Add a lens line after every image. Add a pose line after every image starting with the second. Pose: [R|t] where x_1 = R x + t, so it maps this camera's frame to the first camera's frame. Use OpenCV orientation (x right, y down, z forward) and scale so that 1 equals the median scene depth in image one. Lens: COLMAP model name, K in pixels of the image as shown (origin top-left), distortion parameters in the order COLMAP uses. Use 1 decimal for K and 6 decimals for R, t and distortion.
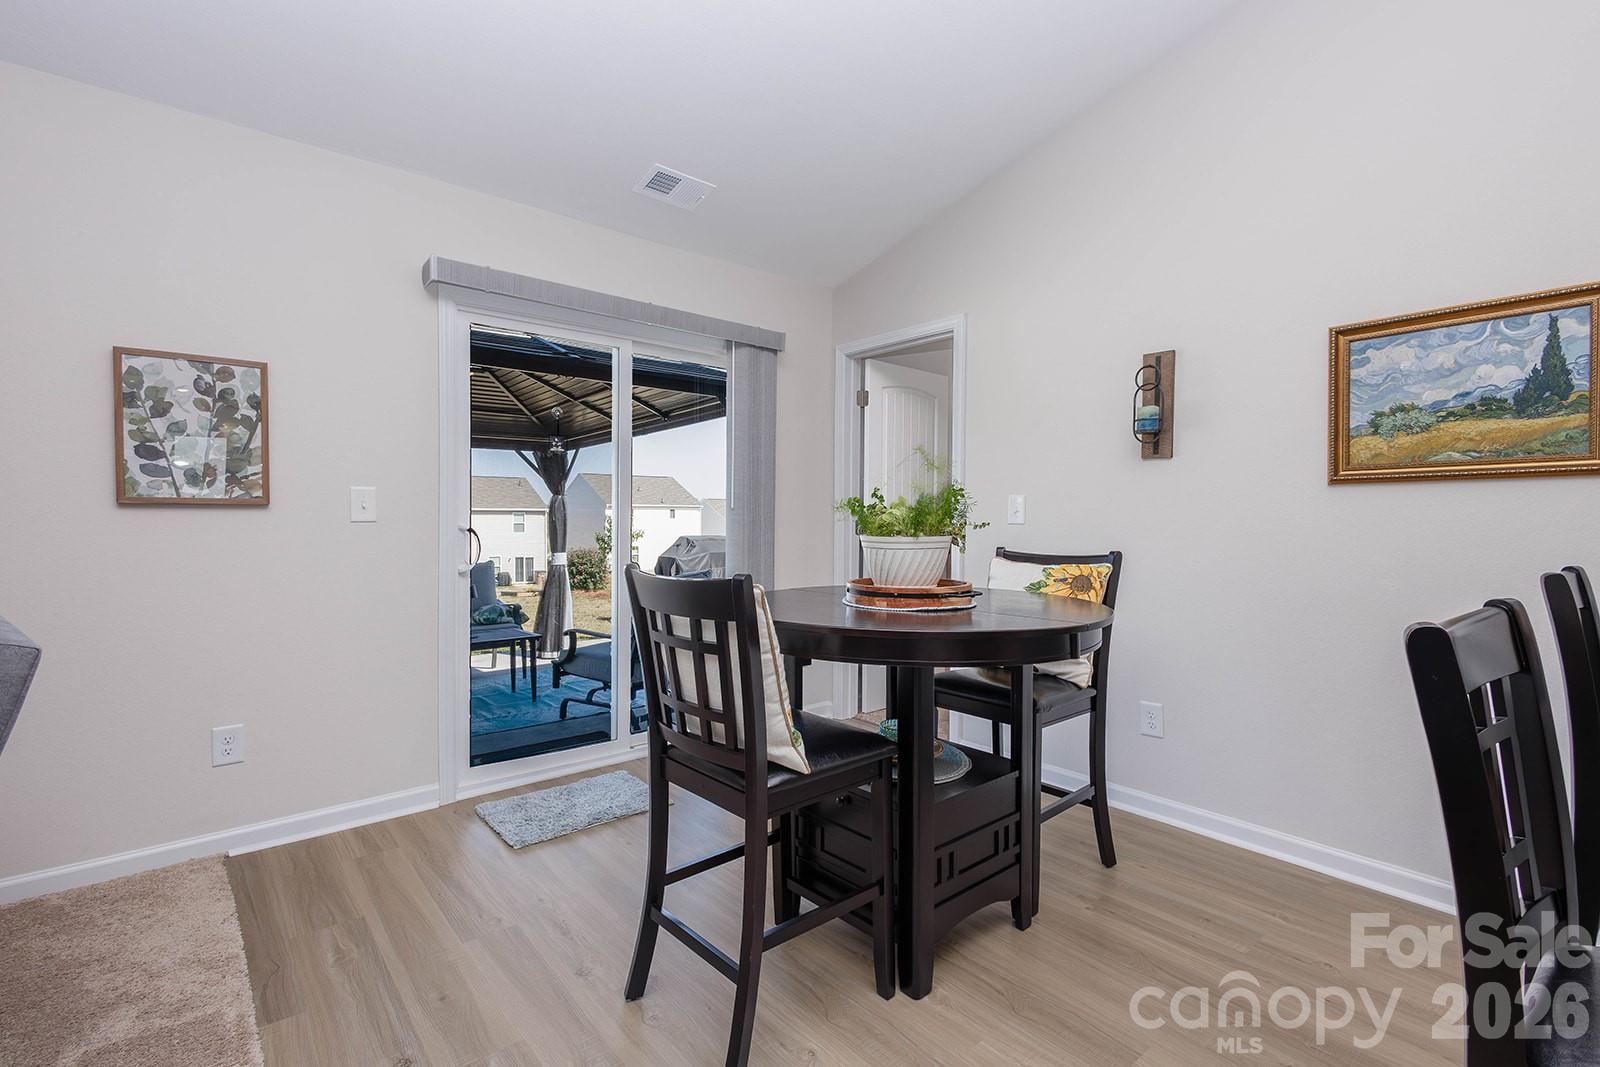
lens RADIAL K [[736.2, 0, 808.8], [0, 736.2, 532.5], [0, 0, 1]] dist [0.001296, -0.001442]
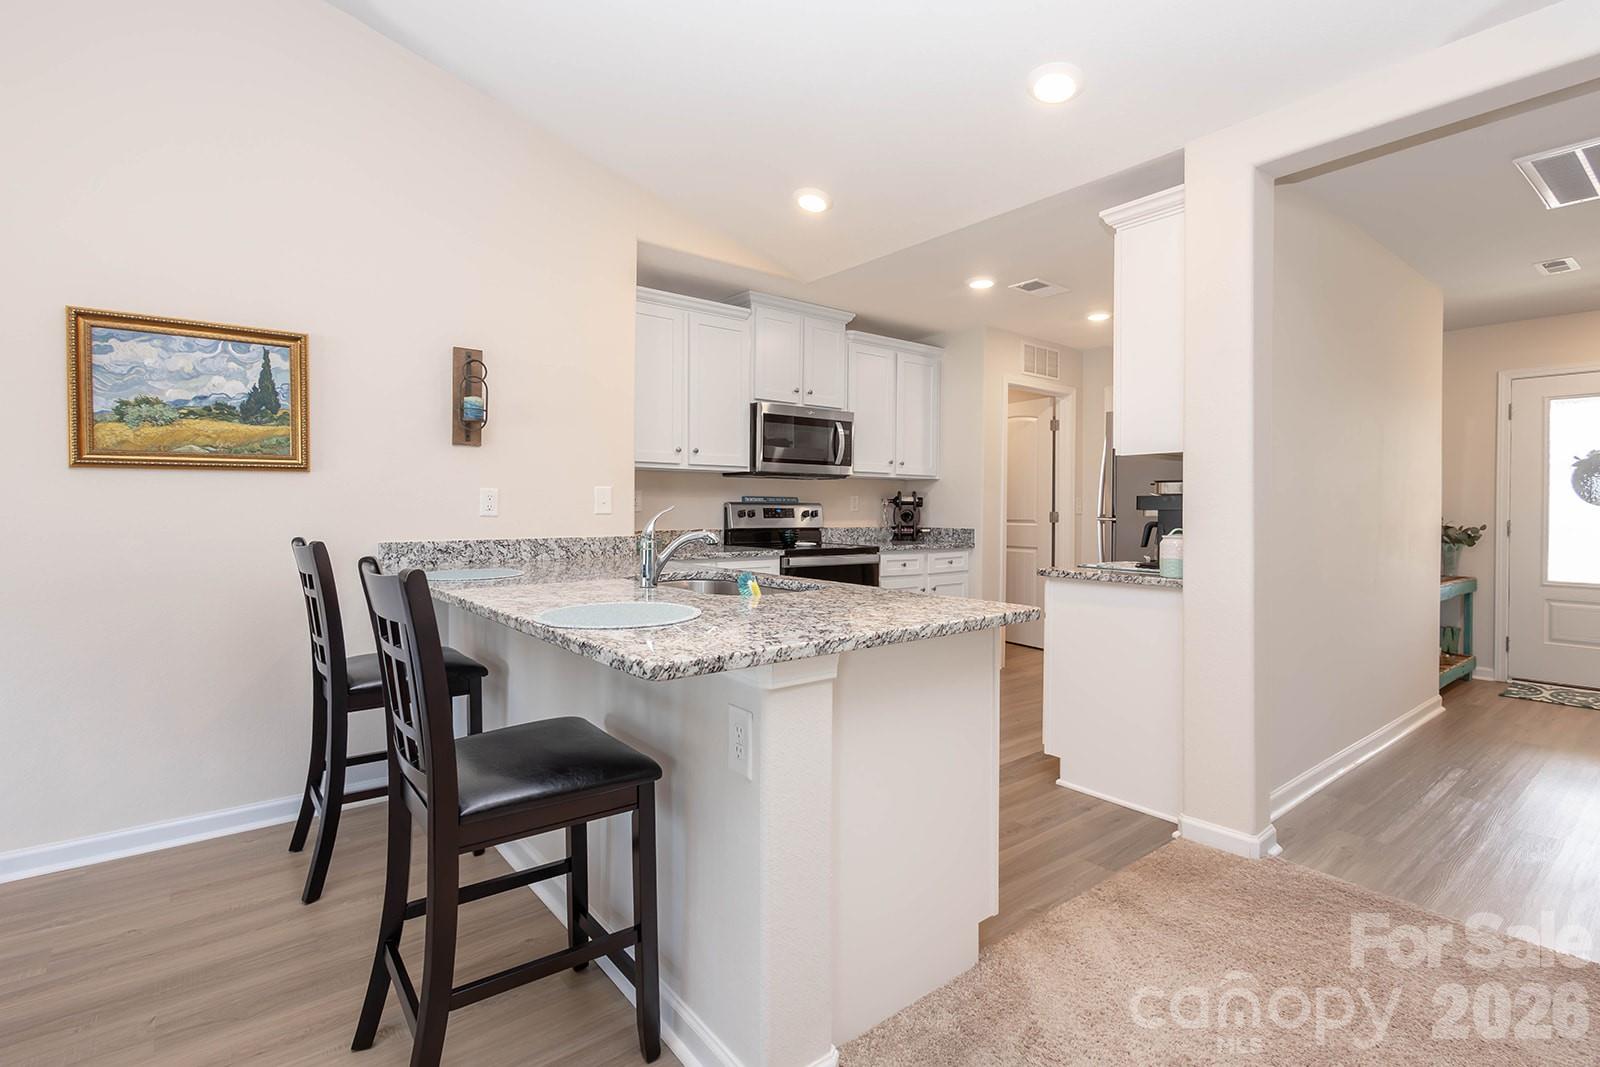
lens RADIAL K [[736.2, 0, 798.9], [0, 736.2, 519.1], [0, 0, 1]] dist [0.001296, -0.001442]
pose [[0.040035, -0.014961, 0.999086, -0.242493], [0.017768, 0.999740, 0.014258, 0.007443], [-0.999040, 0.017181, 0.040291, -0.003105]]
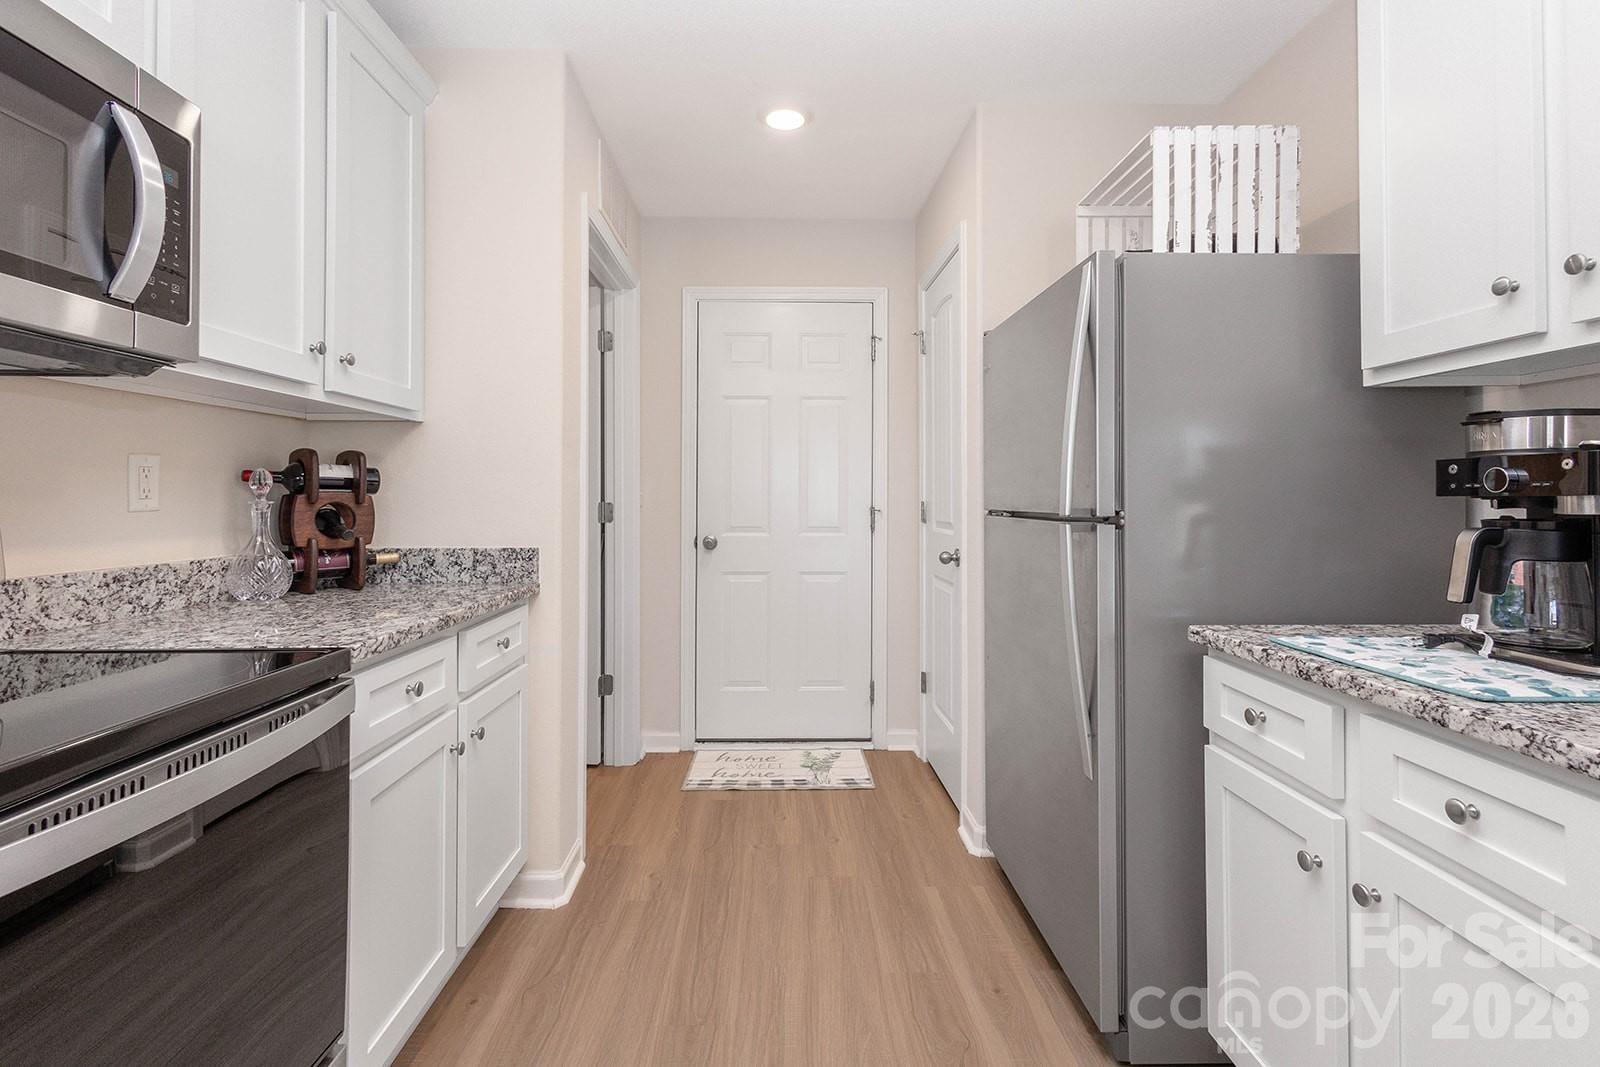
lens RADIAL K [[736.2, 0, 790.9], [0, 736.2, 491.1], [0, 0, 1]] dist [0.001296, -0.001442]
pose [[-0.781318, -0.000034, 0.624133, 1.257213], [0.008700, 0.999902, 0.010946, 0.000844], [-0.624073, 0.013982, -0.781241, 0.070811]]
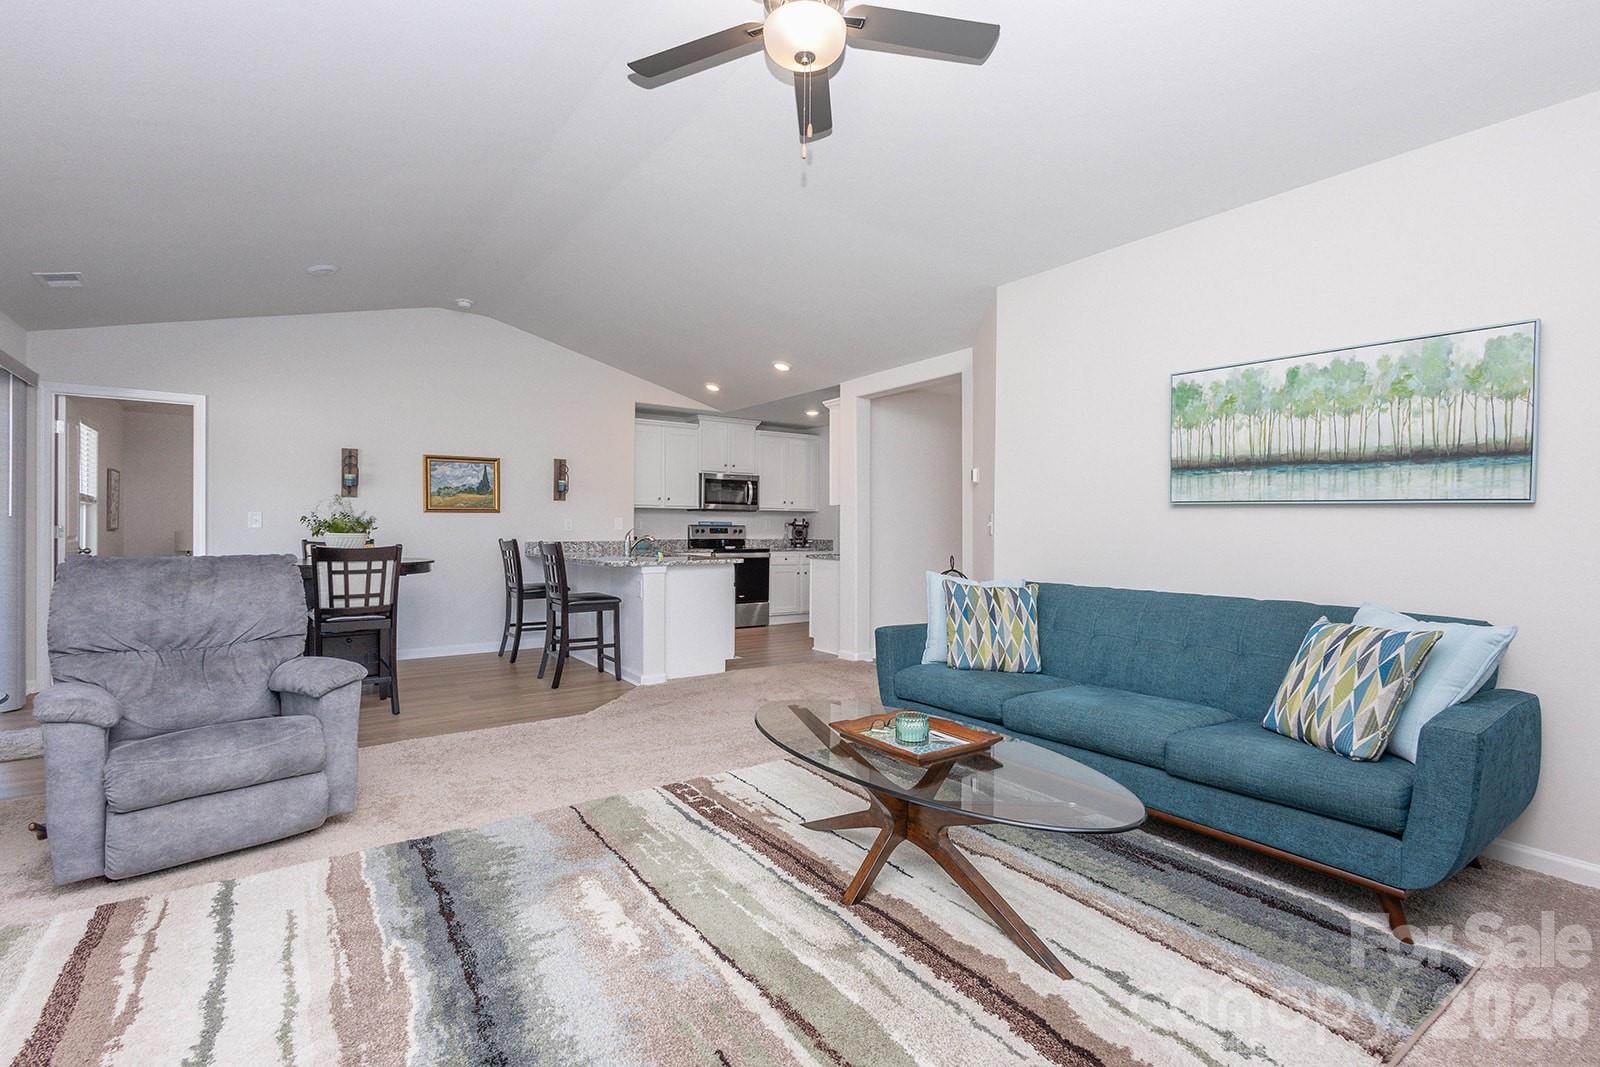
lens RADIAL K [[736.2, 0, 808.4], [0, 736.2, 539.6], [0, 0, 1]] dist [0.001296, -0.001442]
pose [[0.072105, -0.019828, 0.997200, -1.959334], [0.012524, 0.999742, 0.018973, -0.001146], [-0.997318, 0.011121, 0.072335, -0.616618]]
